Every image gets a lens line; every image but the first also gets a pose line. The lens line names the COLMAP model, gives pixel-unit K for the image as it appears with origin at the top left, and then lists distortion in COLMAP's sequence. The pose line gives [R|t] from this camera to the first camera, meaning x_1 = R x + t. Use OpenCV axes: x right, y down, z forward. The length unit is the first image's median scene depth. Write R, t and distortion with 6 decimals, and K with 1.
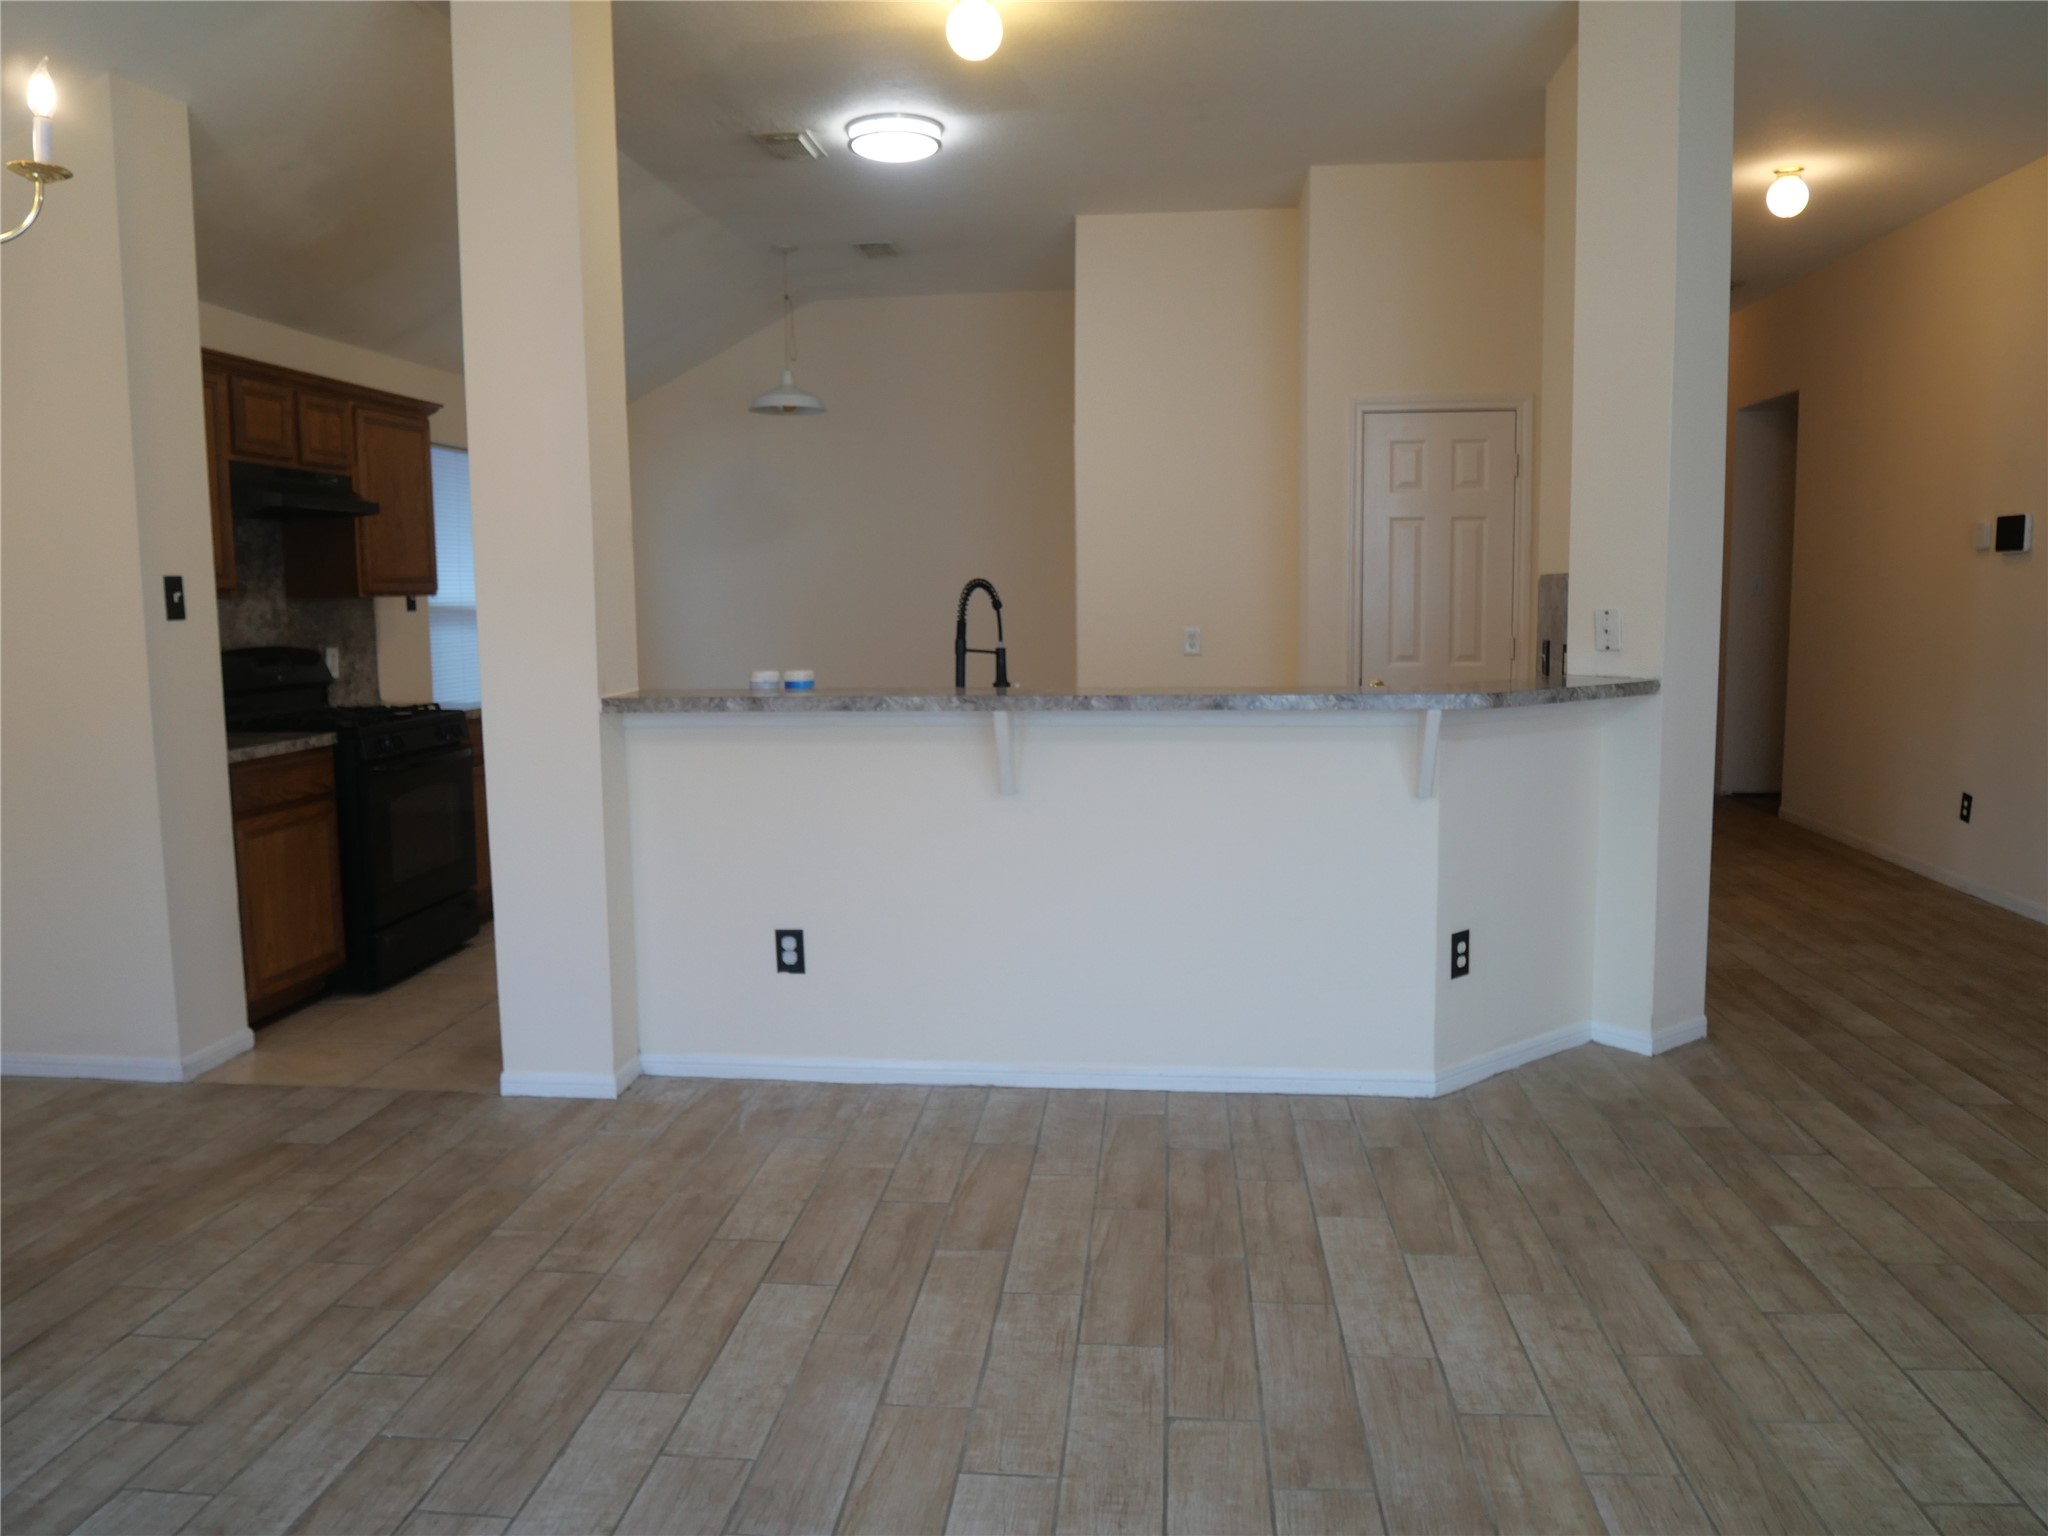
lens RADIAL K [[1501.6, 0, 1025.7], [0, 1501.6, 761.9], [0, 0, 1]] dist [-0.069741, 0.025604]
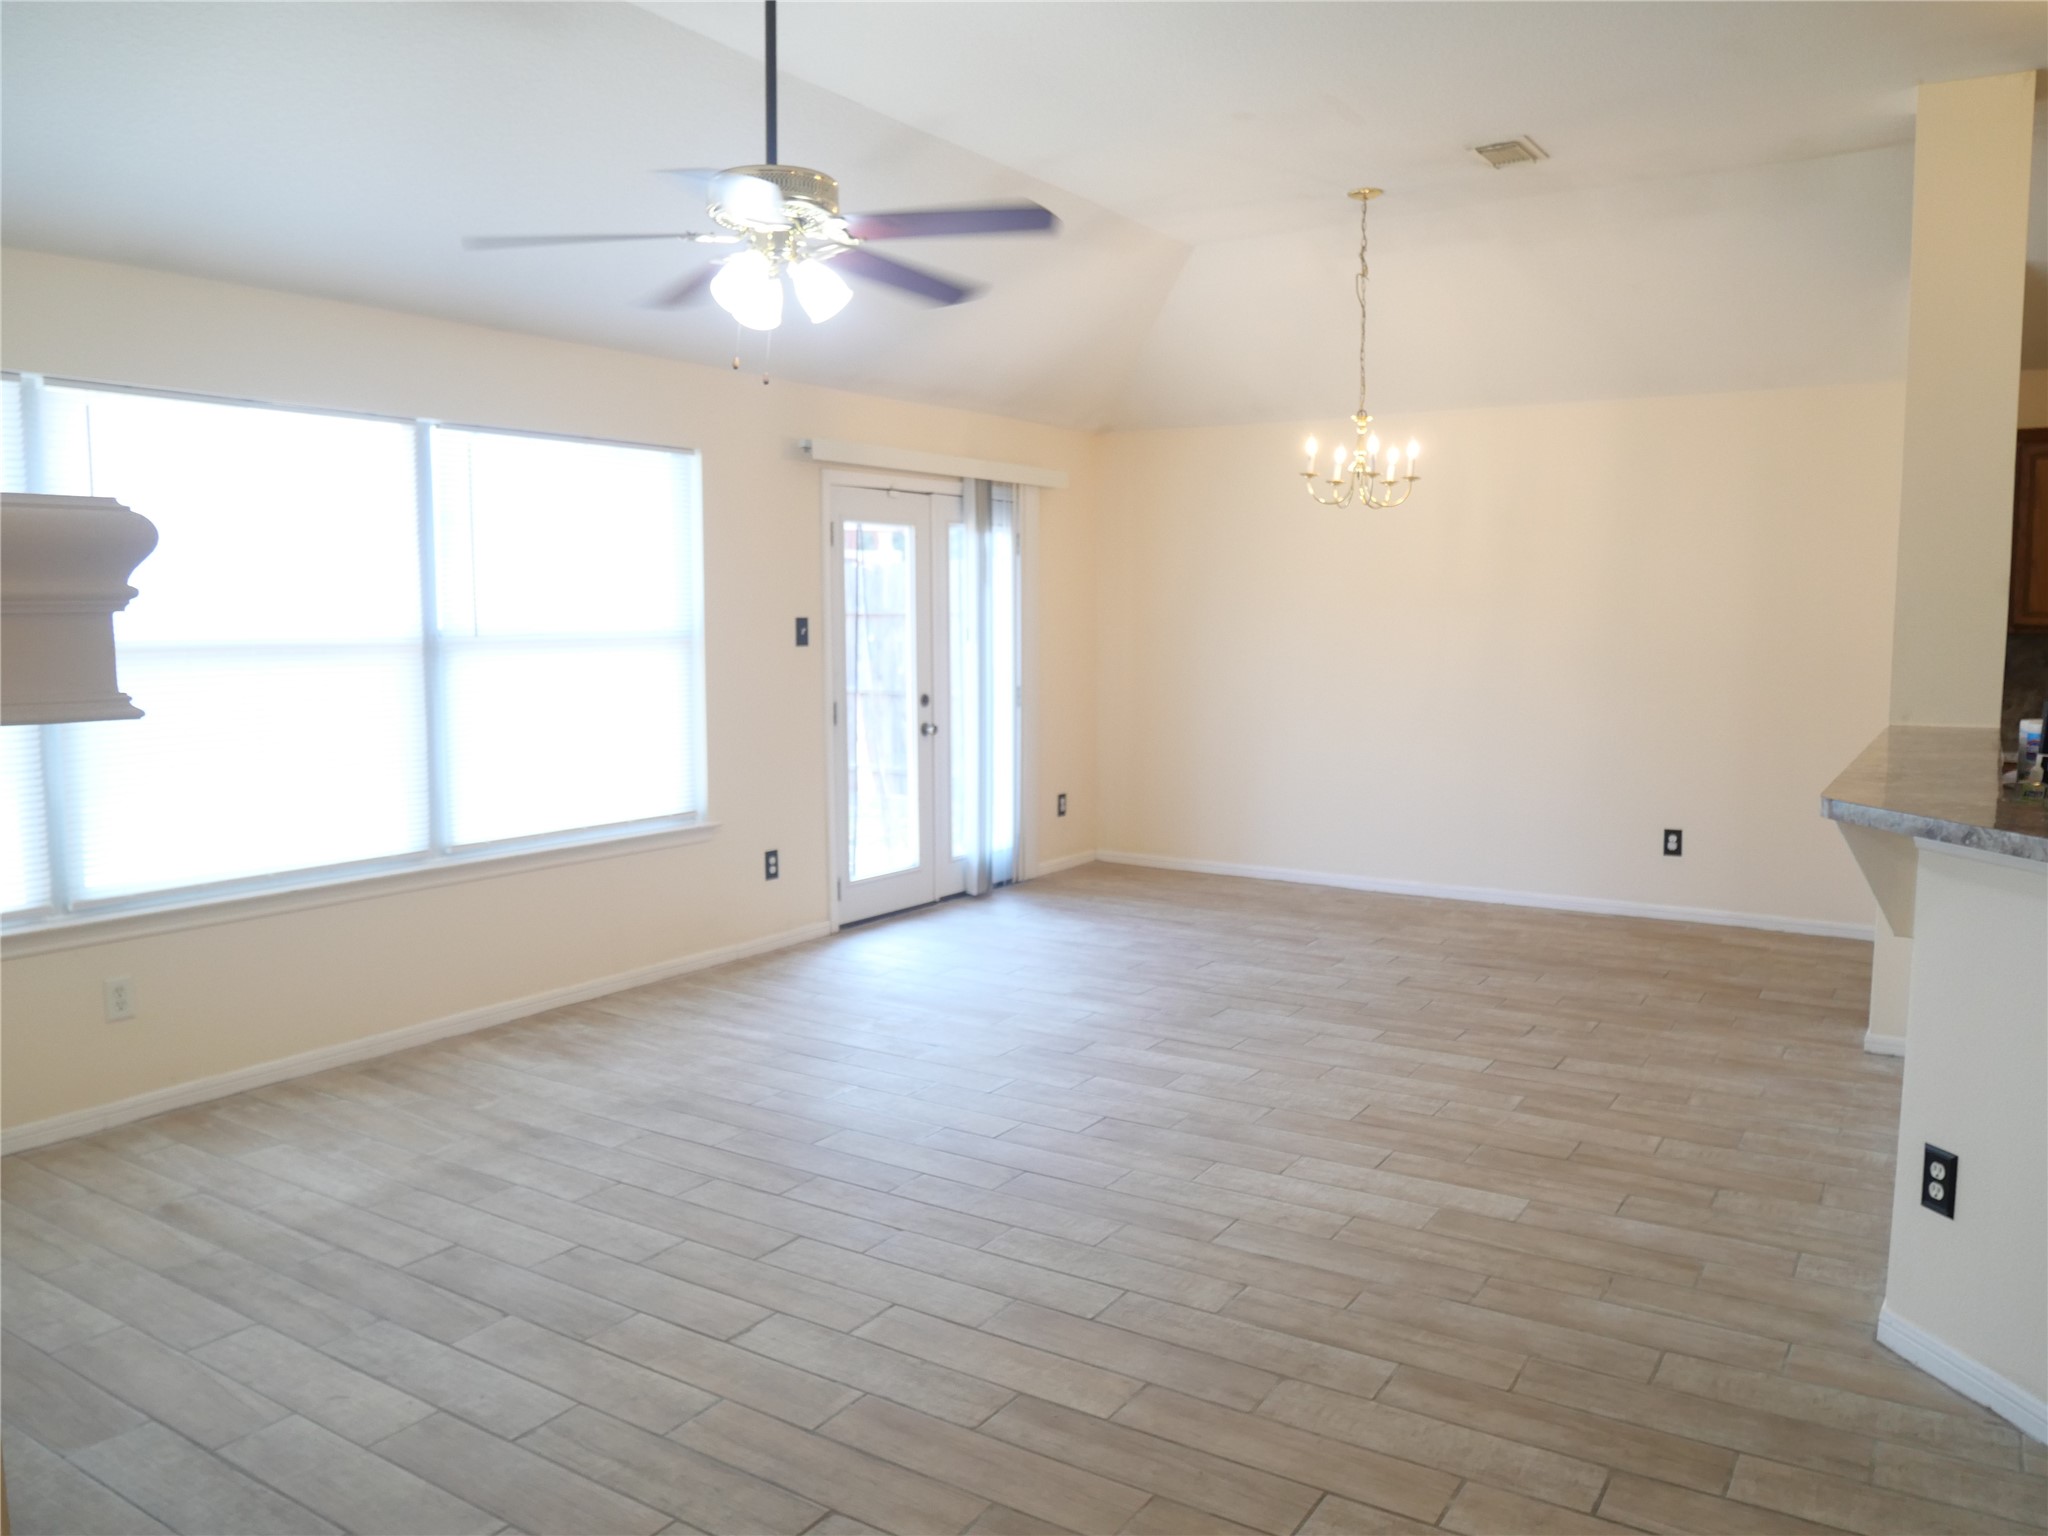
lens RADIAL K [[1501.6, 0, 1021.4], [0, 1501.6, 769.6], [0, 0, 1]] dist [-0.069741, 0.025604]
pose [[-0.463041, 0.103793, -0.880238, 1.184887], [-0.091081, 0.982290, 0.163739, -0.148598], [0.881644, 0.155991, -0.445387, 0.982087]]
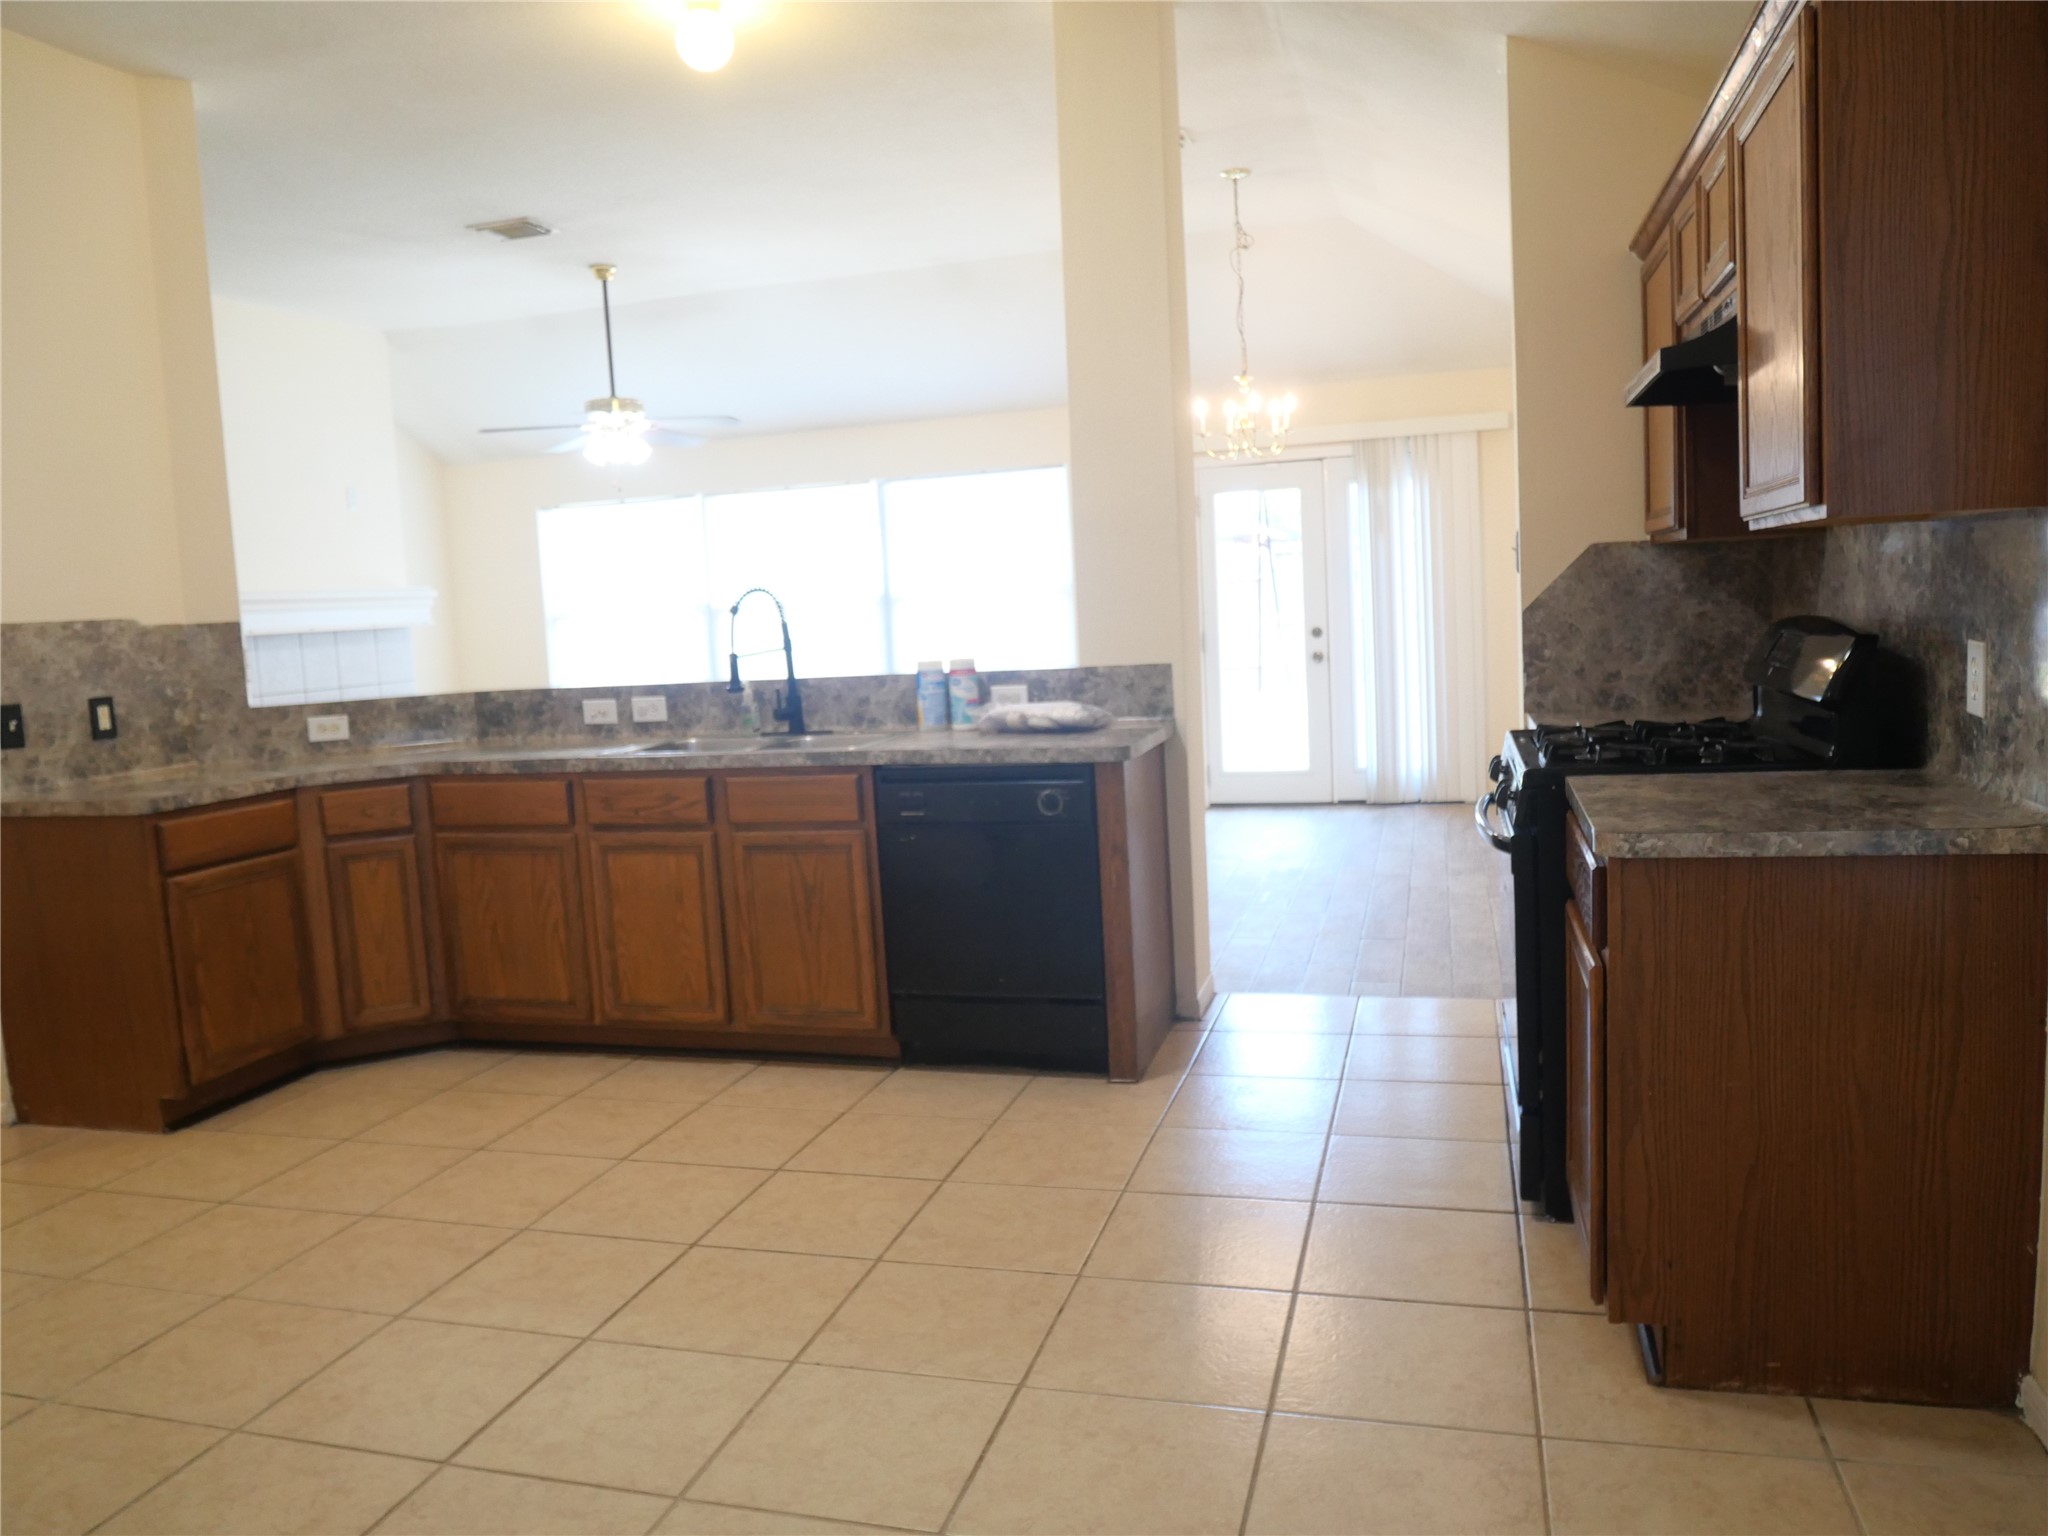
lens RADIAL K [[1501.6, 0, 1034.2], [0, 1501.6, 766.9], [0, 0, 1]] dist [-0.069741, 0.025604]
pose [[-0.983711, 0.042706, 0.174610, -0.480248], [0.080839, 0.972702, 0.217521, -0.248670], [-0.160554, 0.228093, -0.960310, 2.377603]]
